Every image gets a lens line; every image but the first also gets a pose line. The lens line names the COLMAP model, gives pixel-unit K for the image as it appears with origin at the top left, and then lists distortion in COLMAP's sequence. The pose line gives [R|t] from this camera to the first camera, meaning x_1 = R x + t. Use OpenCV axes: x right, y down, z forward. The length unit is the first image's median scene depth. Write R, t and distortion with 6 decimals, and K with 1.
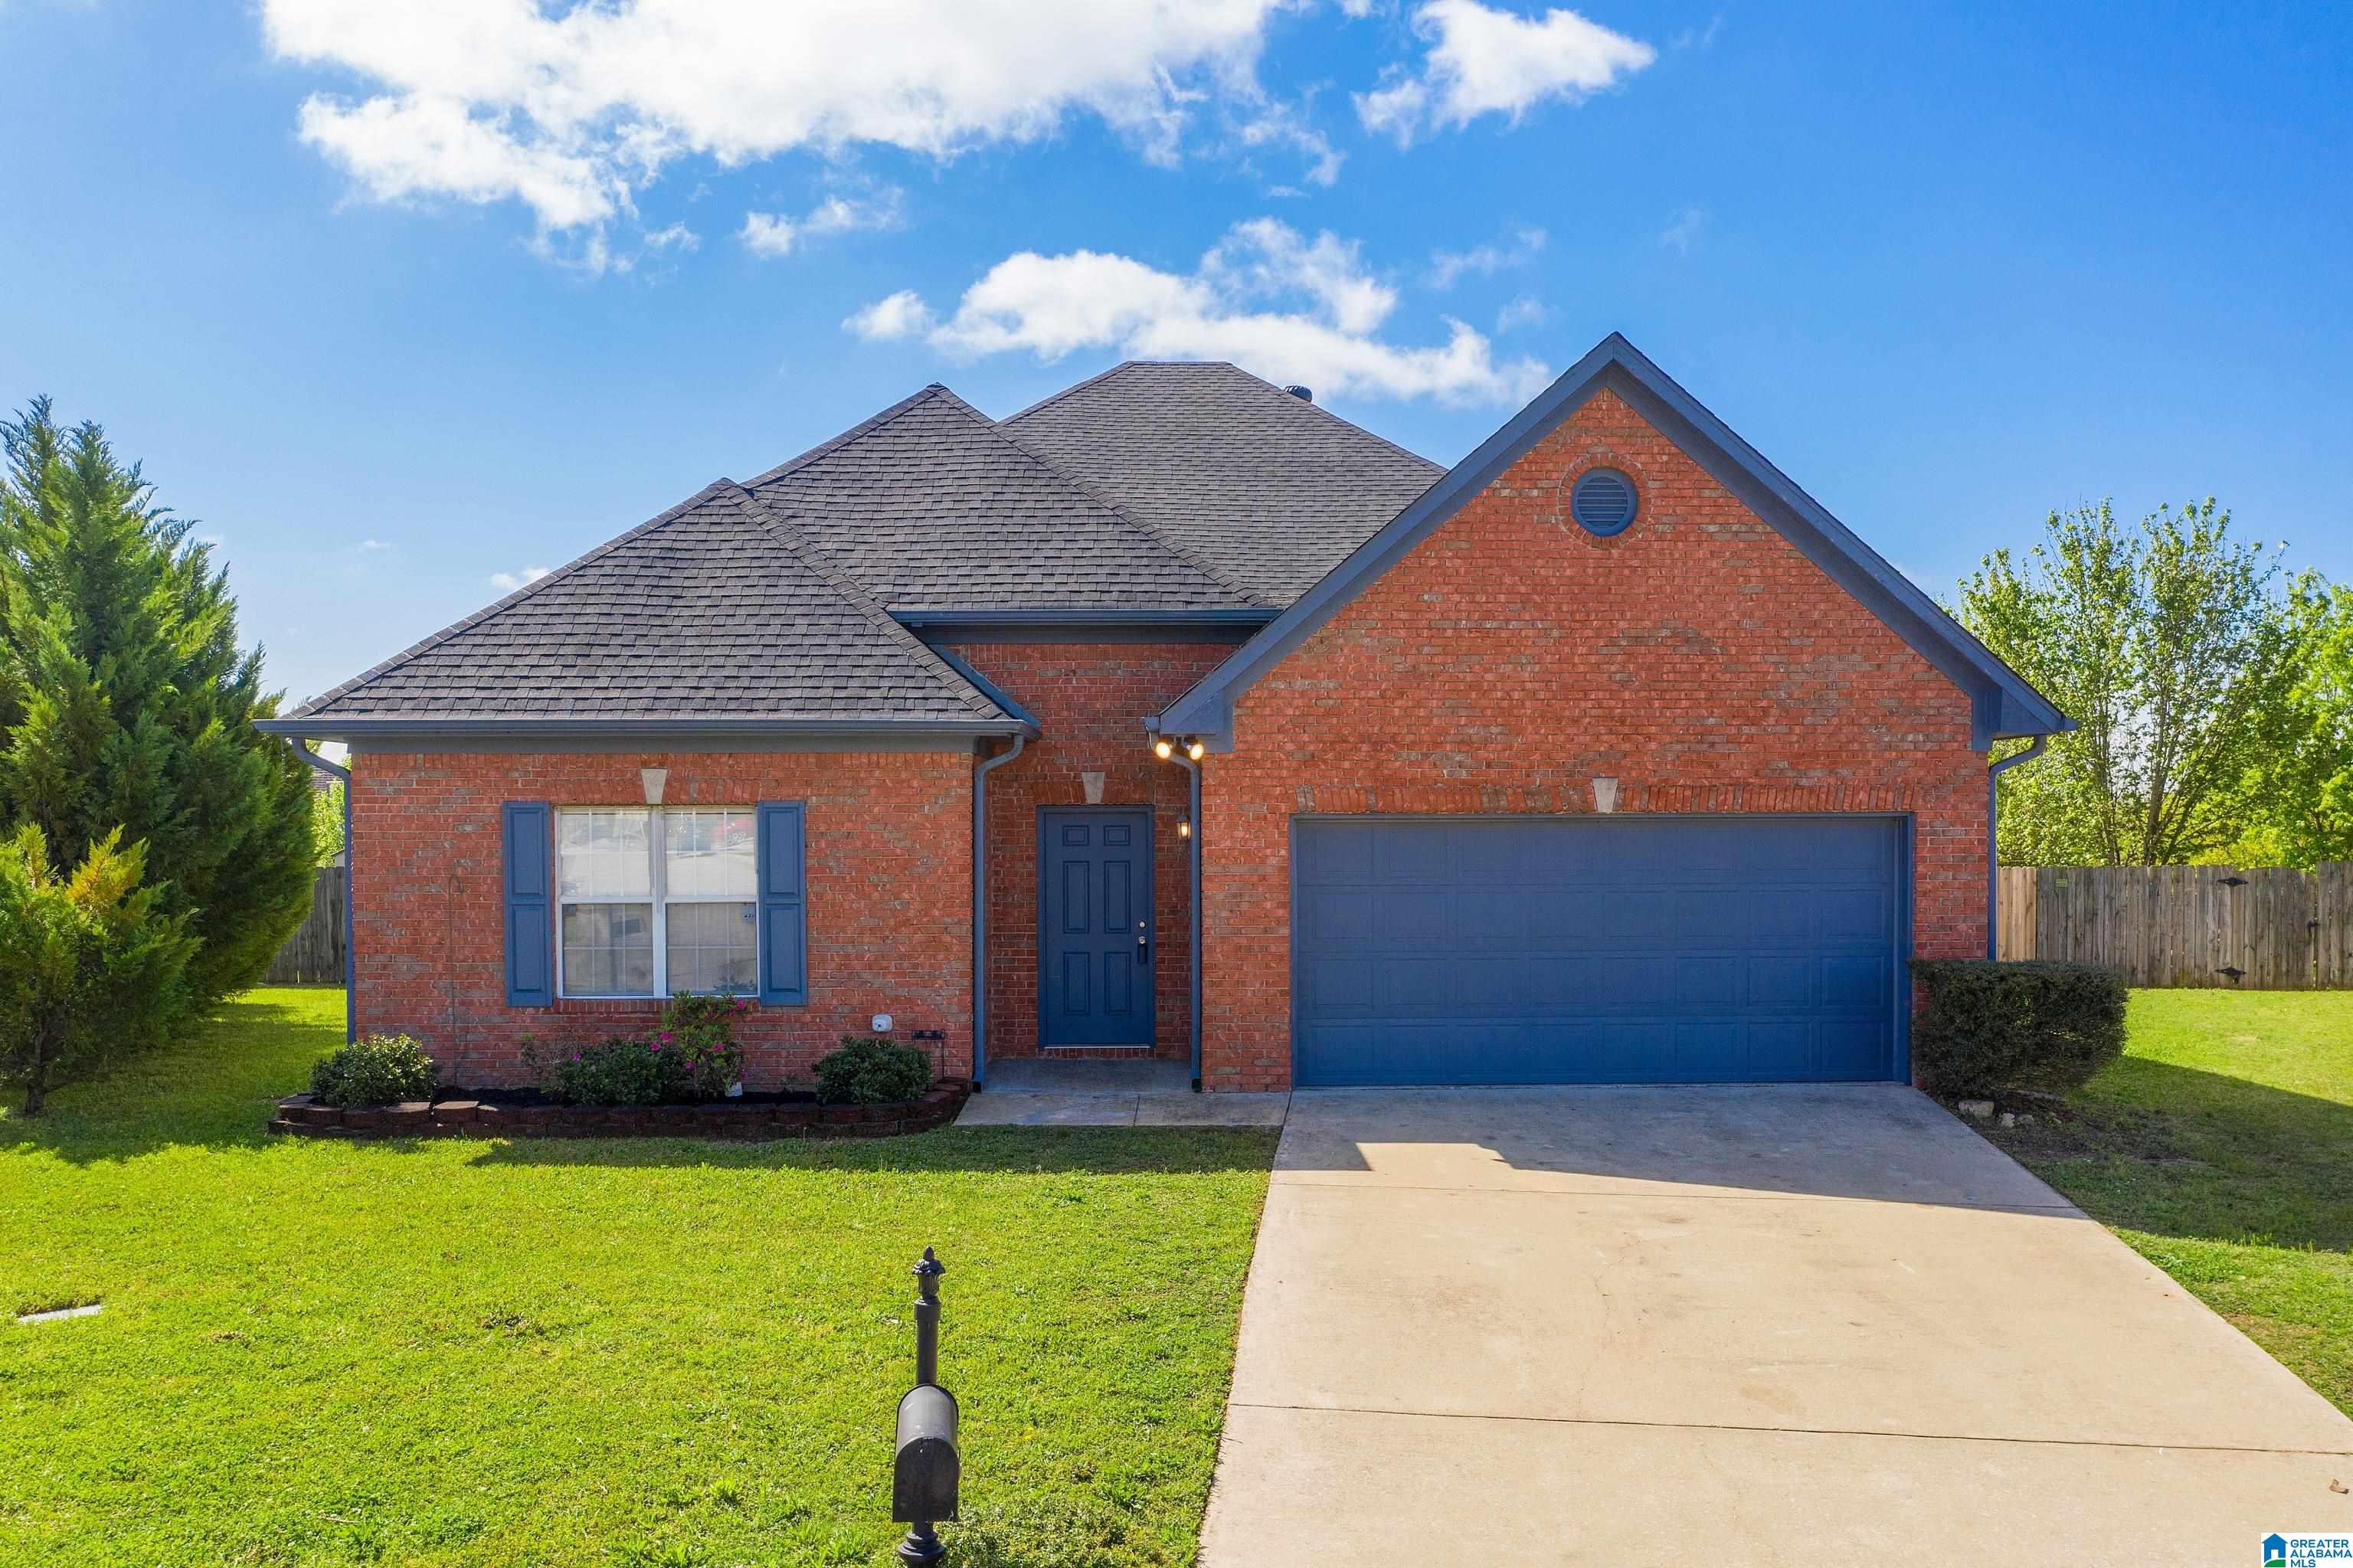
lens RADIAL K [[1873.9, 0, 1185.6], [0, 1873.9, 888.3], [0, 0, 1]] dist [-0.021483, 0.002367]
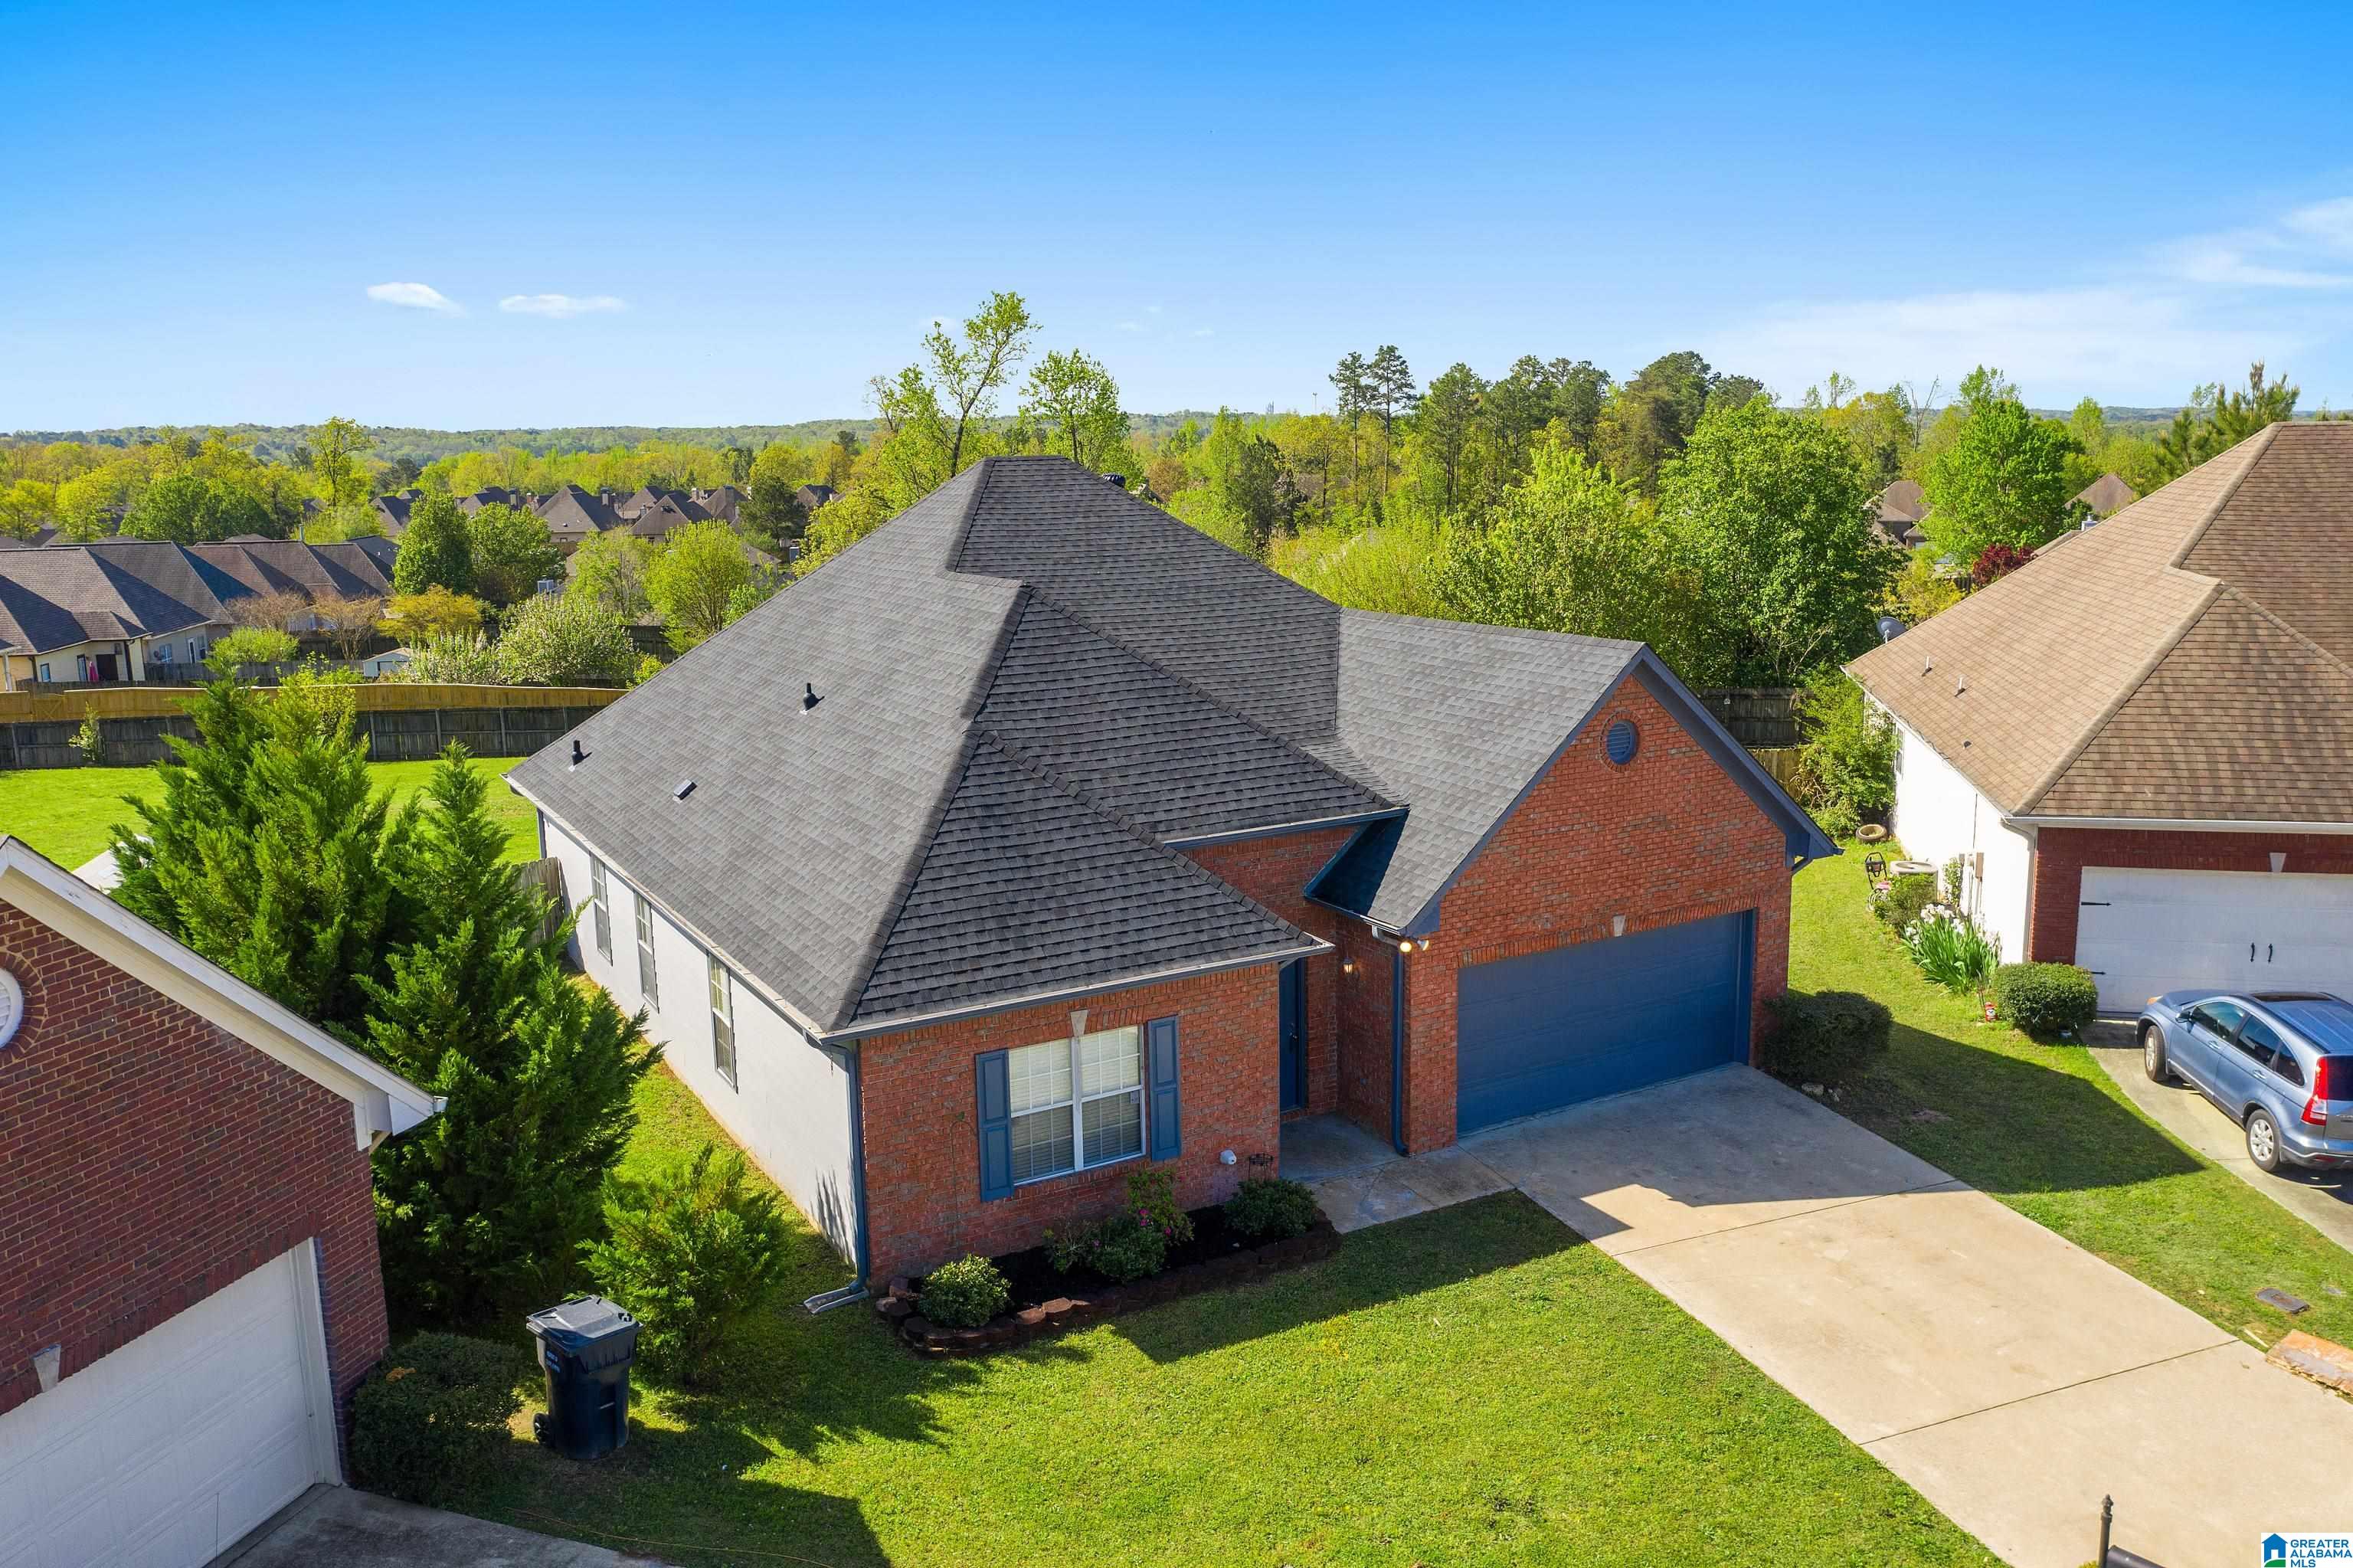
lens RADIAL K [[1873.9, 0, 1158.9], [0, 1873.9, 791.3], [0, 0, 1]] dist [-0.021483, 0.002367]
pose [[0.873639, -0.109809, 0.474021, -0.846319], [0.032925, 0.985310, 0.167569, -0.437337], [-0.485459, -0.130787, 0.864422, -0.157258]]
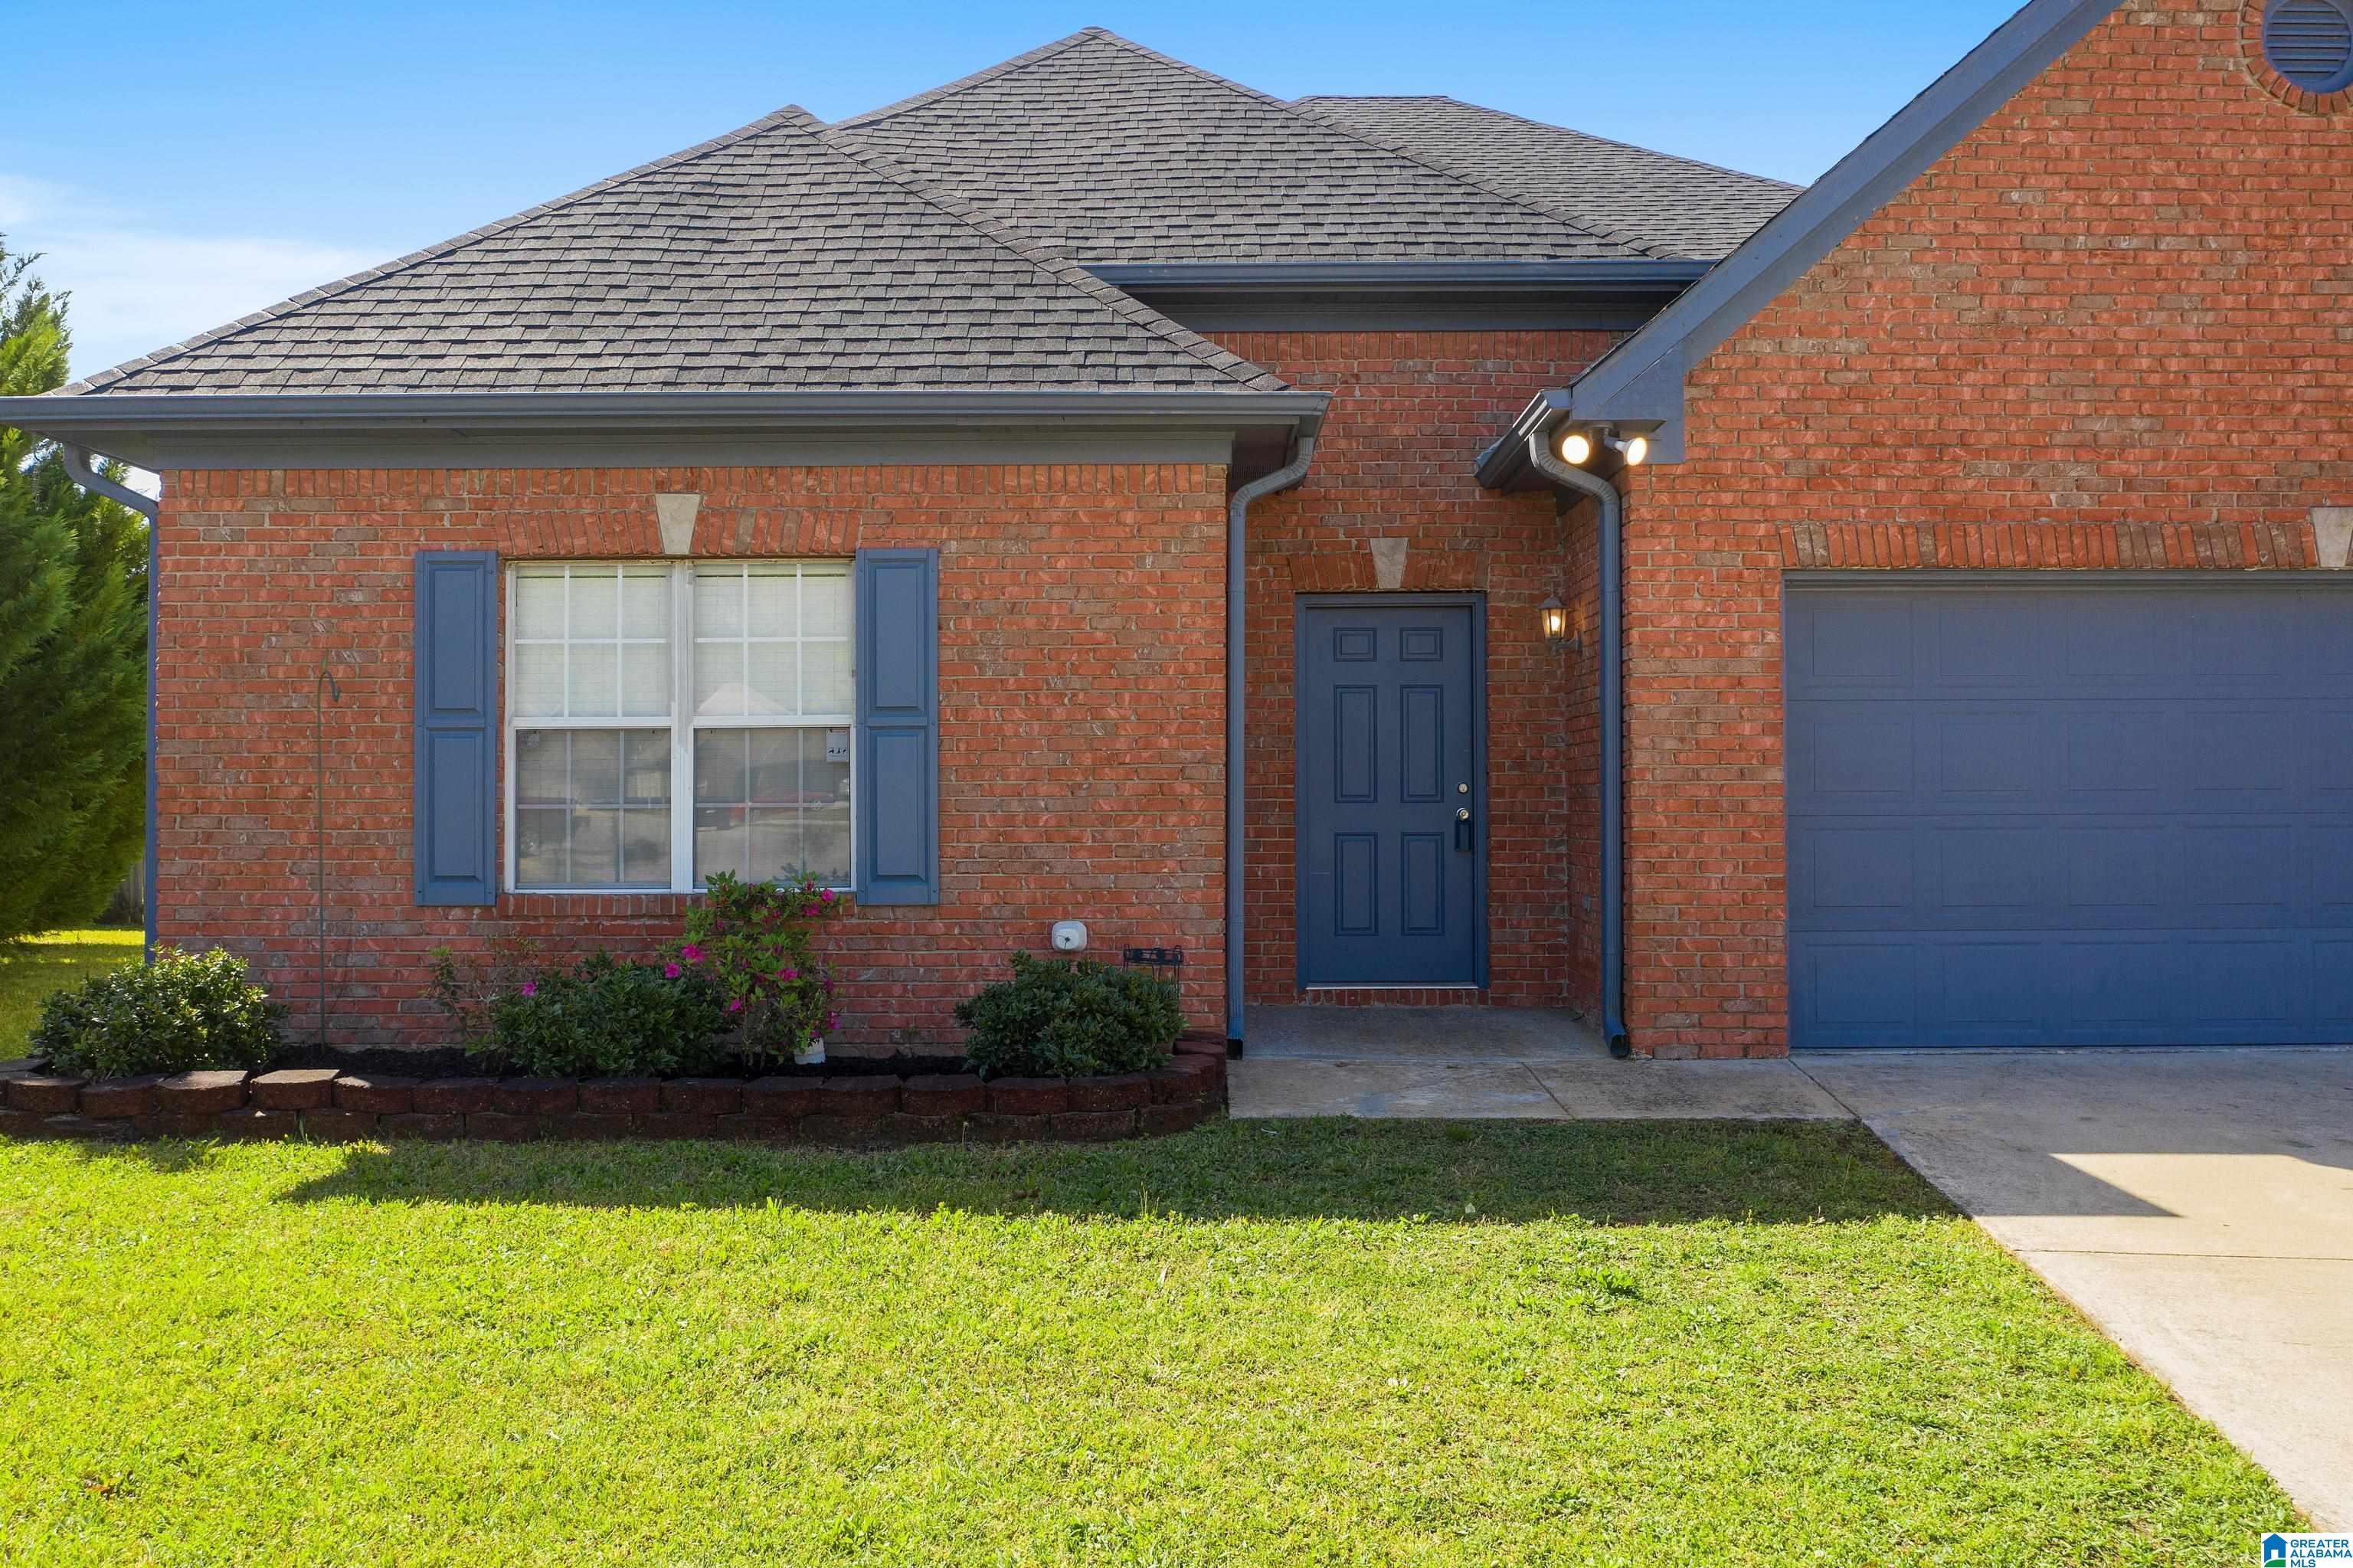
lens RADIAL K [[1873.9, 0, 1169.6], [0, 1873.9, 778.1], [0, 0, 1]] dist [-0.021483, 0.002367]
pose [[0.999829, -0.000117, -0.018477, -0.121287], [-0.000807, 0.998750, -0.049979, 0.052551], [0.018460, 0.049985, 0.998579, 0.429332]]
